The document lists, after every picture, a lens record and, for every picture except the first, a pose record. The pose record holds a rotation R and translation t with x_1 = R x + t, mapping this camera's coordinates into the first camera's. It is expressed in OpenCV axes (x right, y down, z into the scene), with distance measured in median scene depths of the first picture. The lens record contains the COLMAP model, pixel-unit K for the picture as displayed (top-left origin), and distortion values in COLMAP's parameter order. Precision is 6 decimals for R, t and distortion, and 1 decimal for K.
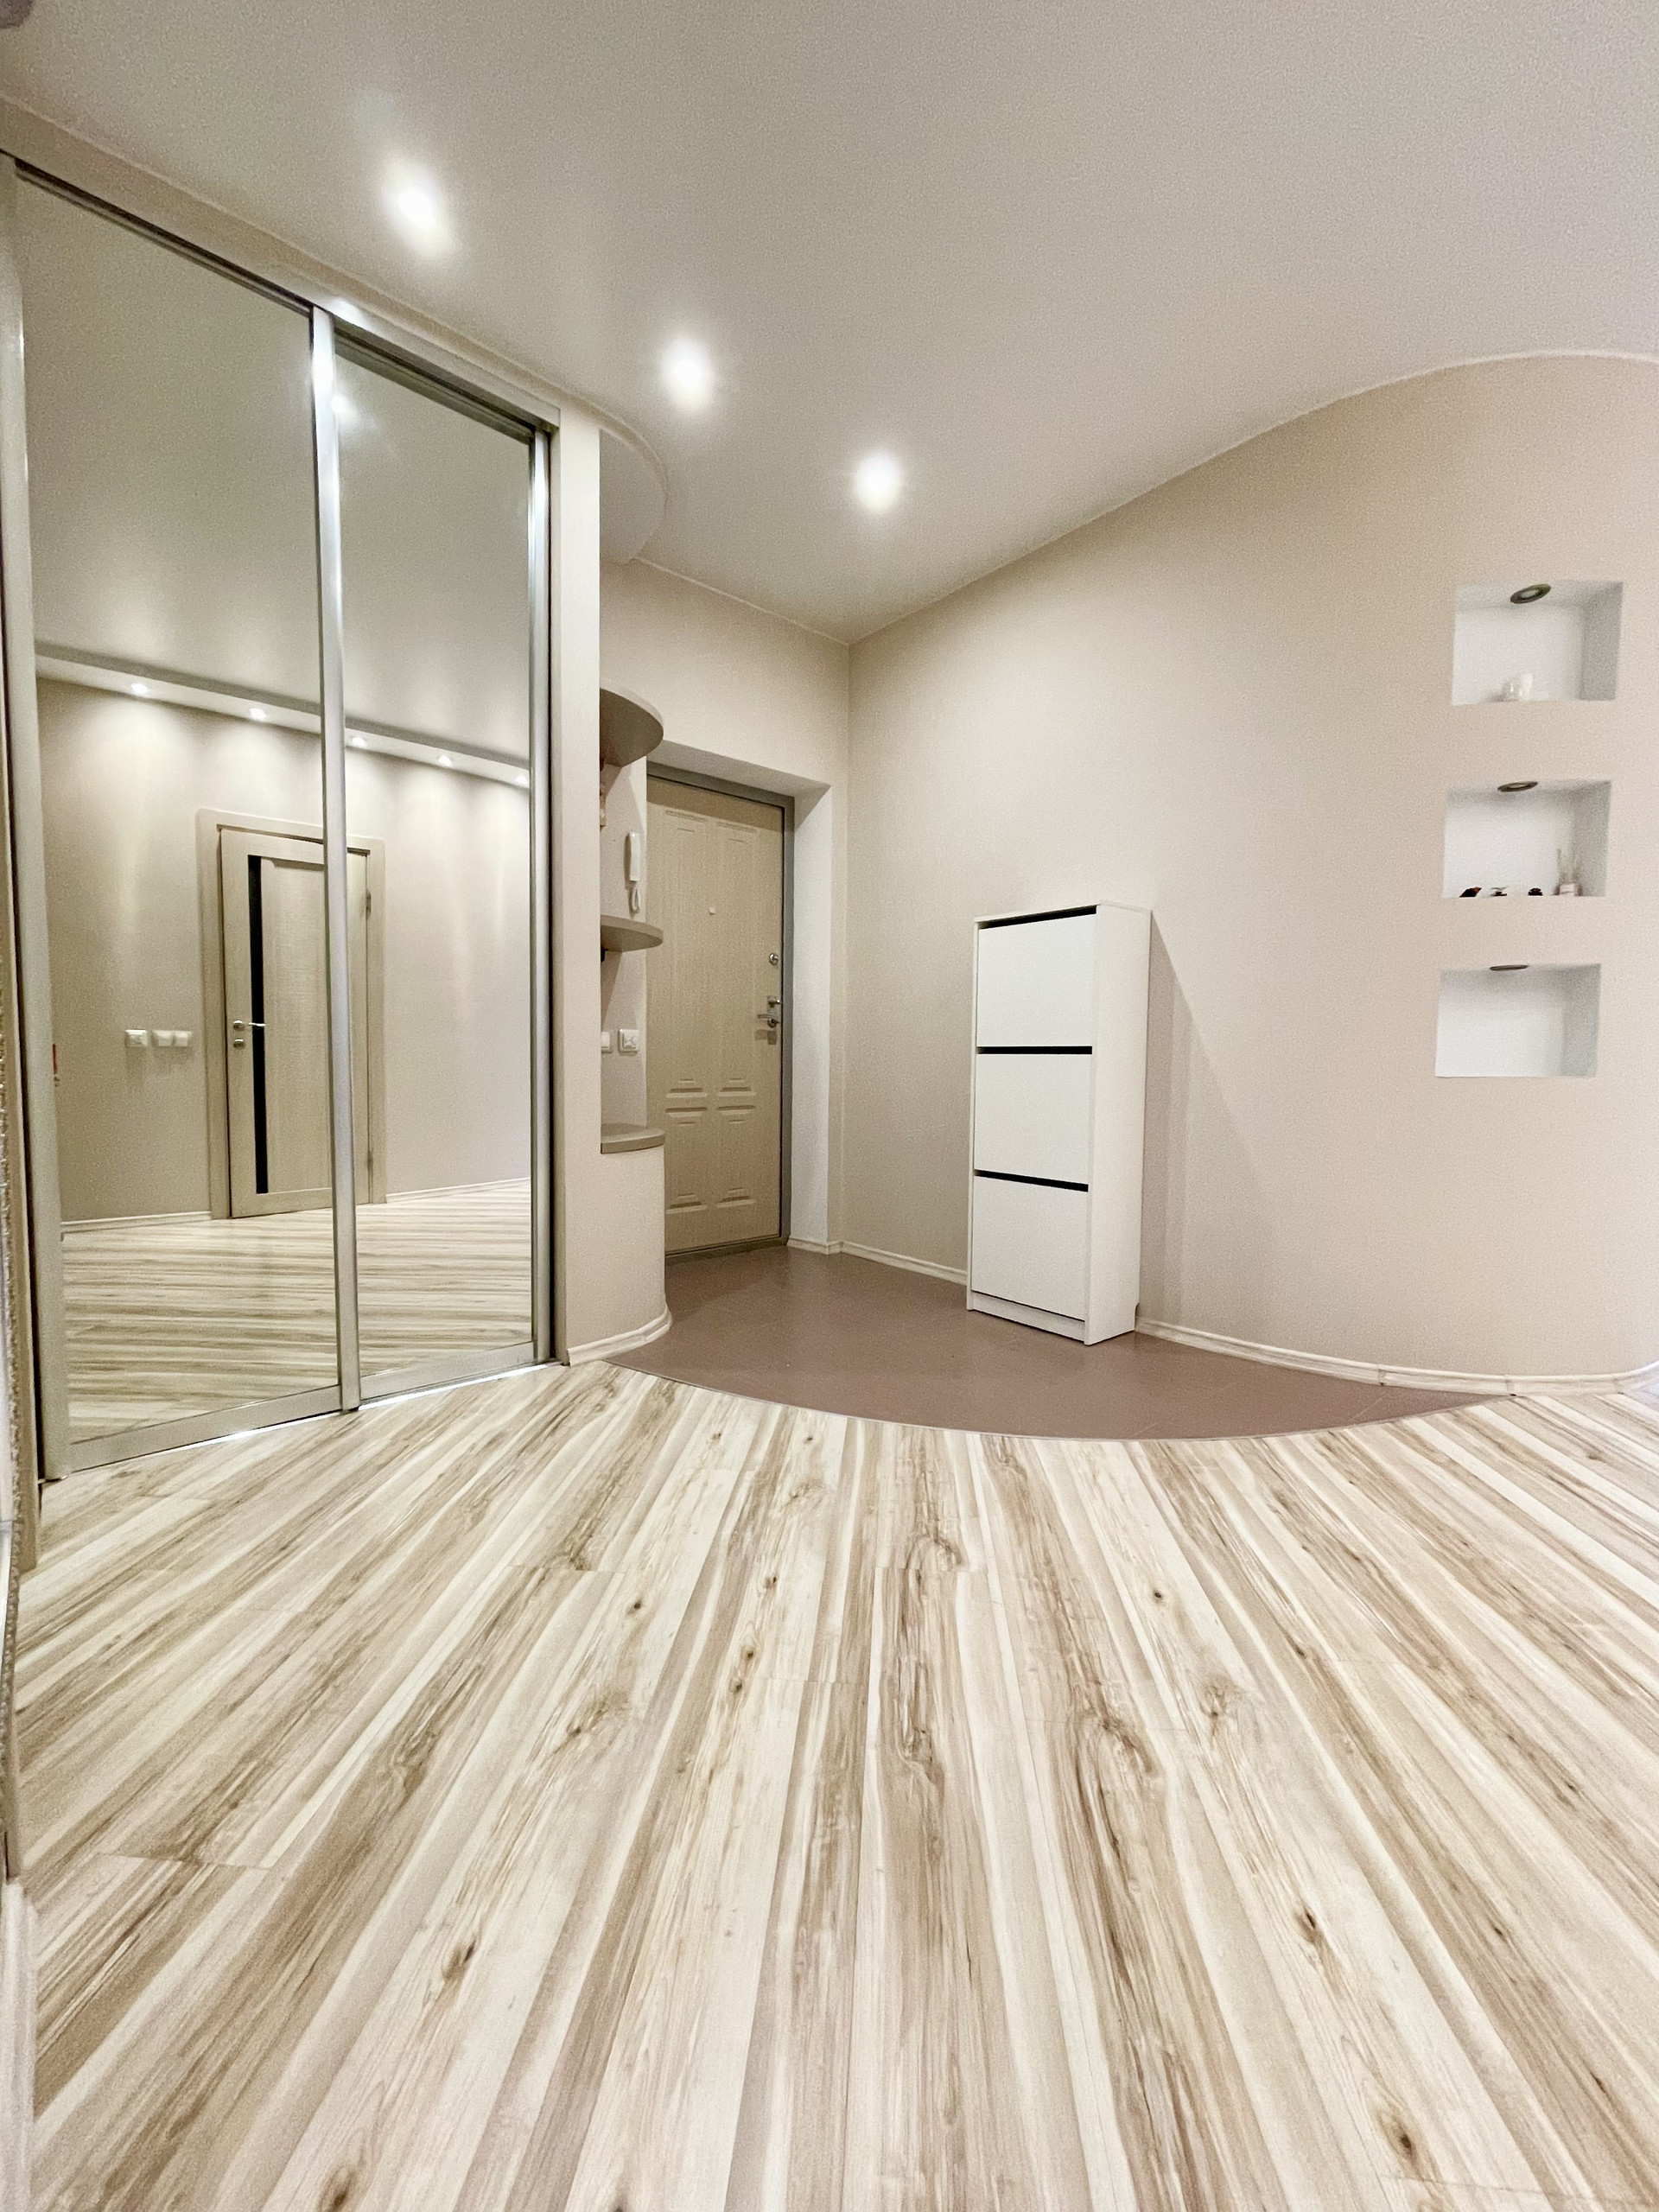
lens RADIAL K [[893.3, 0, 838.0], [0, 893.3, 1104.7], [0, 0, 1]] dist [-0.004158, 0.001465]
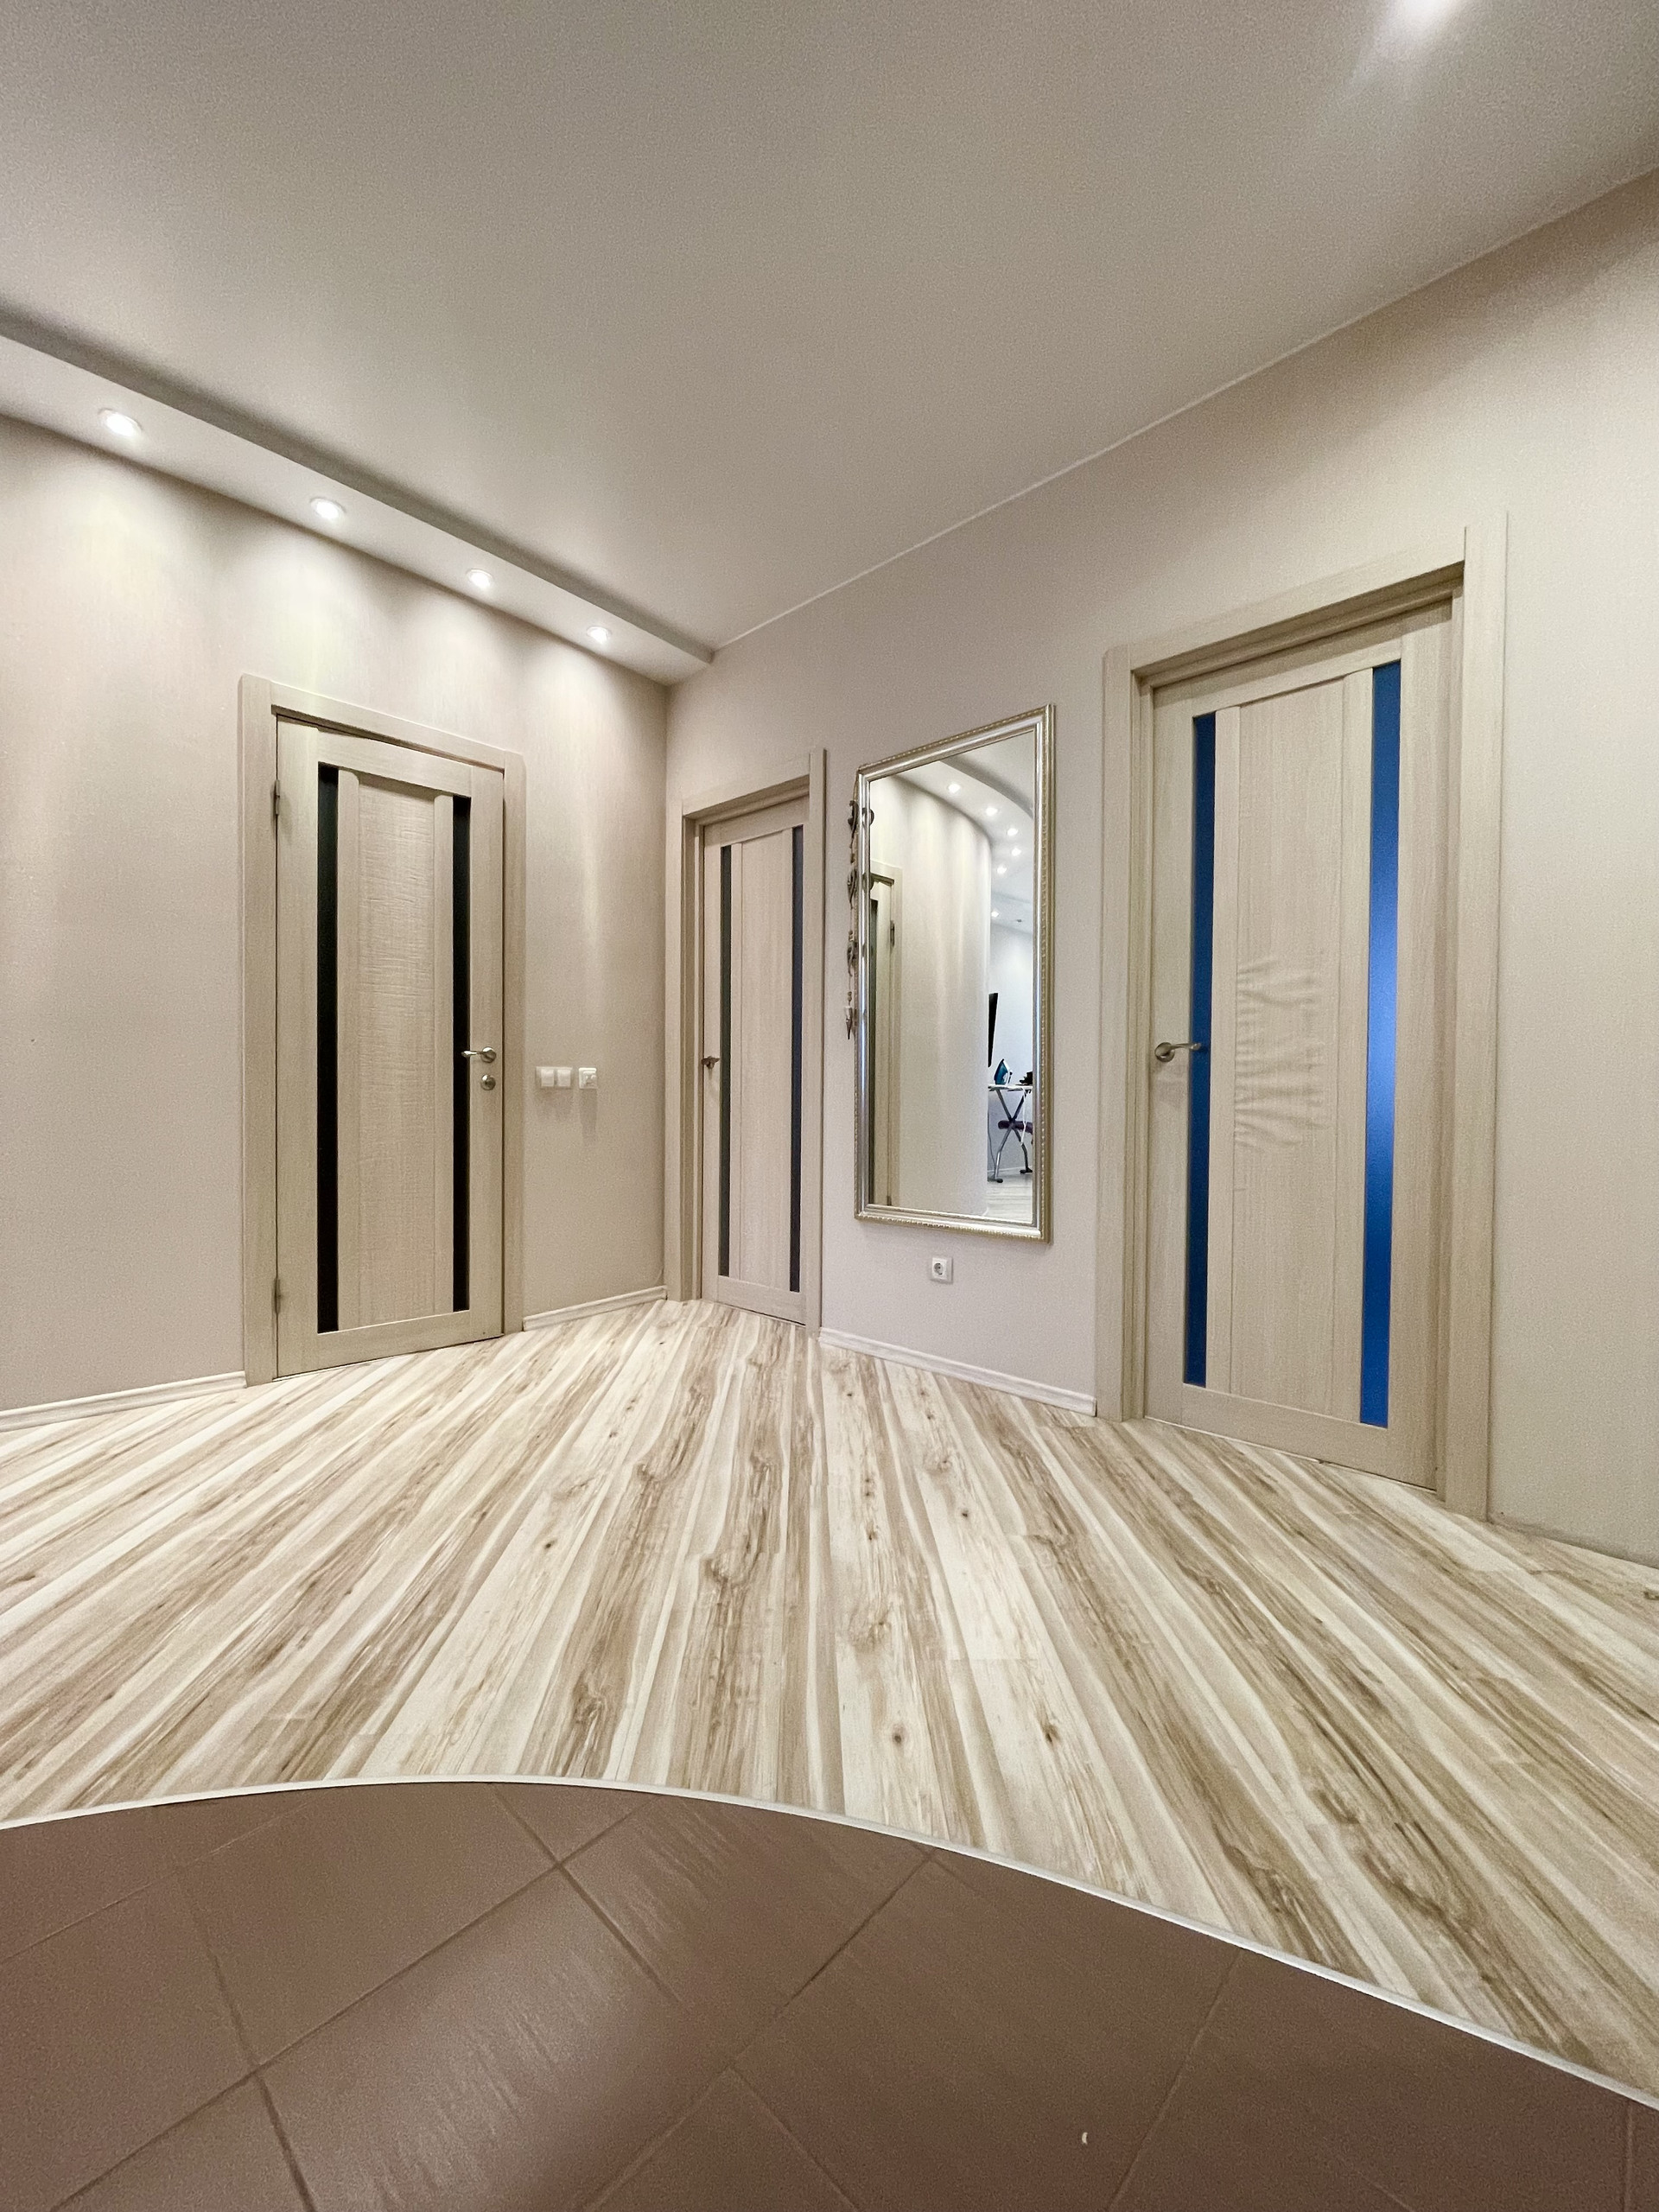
lens RADIAL K [[893.3, 0, 827.2], [0, 893.3, 1105.2], [0, 0, 1]] dist [-0.004158, 0.001465]
pose [[-0.995162, -0.014968, -0.097101, 0.101327], [-0.022161, 0.997055, 0.073423, -0.119428], [0.095716, 0.075219, -0.992563, 1.958616]]
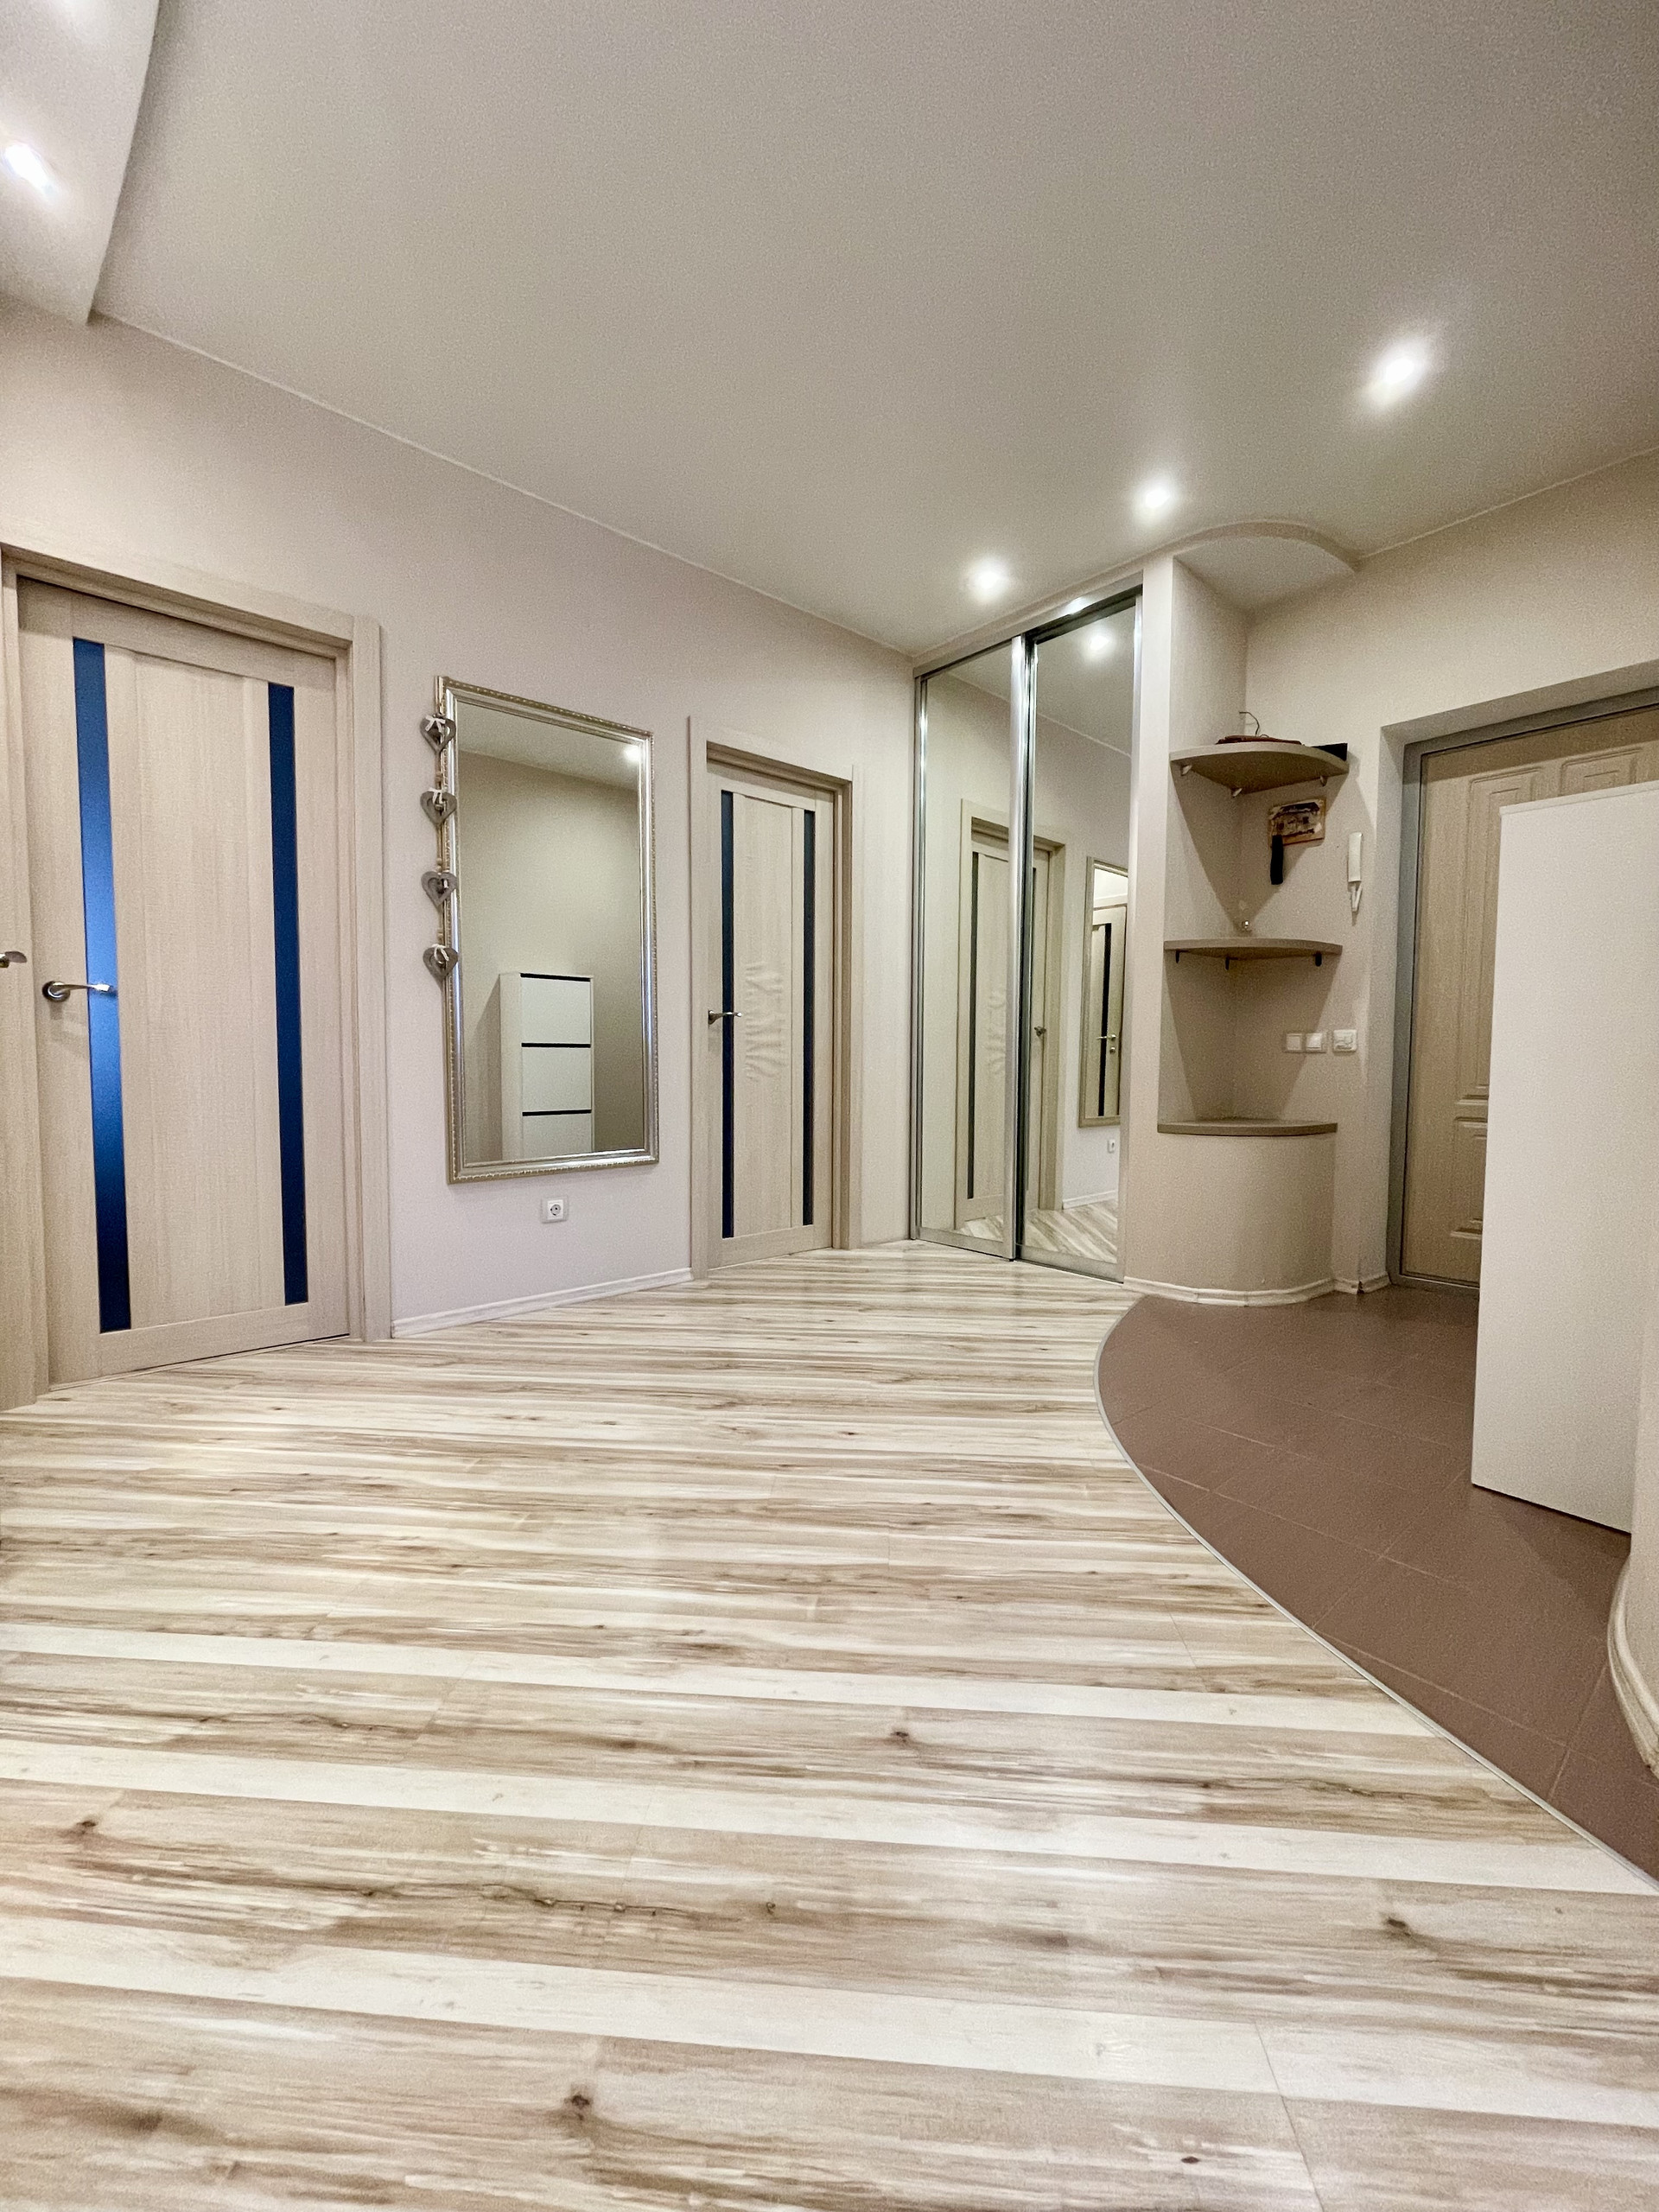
lens RADIAL K [[893.3, 0, 835.8], [0, 893.3, 1109.5], [0, 0, 1]] dist [-0.004158, 0.001465]
pose [[0.002563, 0.050651, -0.998713, 1.546212], [-0.064722, 0.996631, 0.050380, -0.017703], [0.997900, 0.064510, 0.005833, 0.842732]]
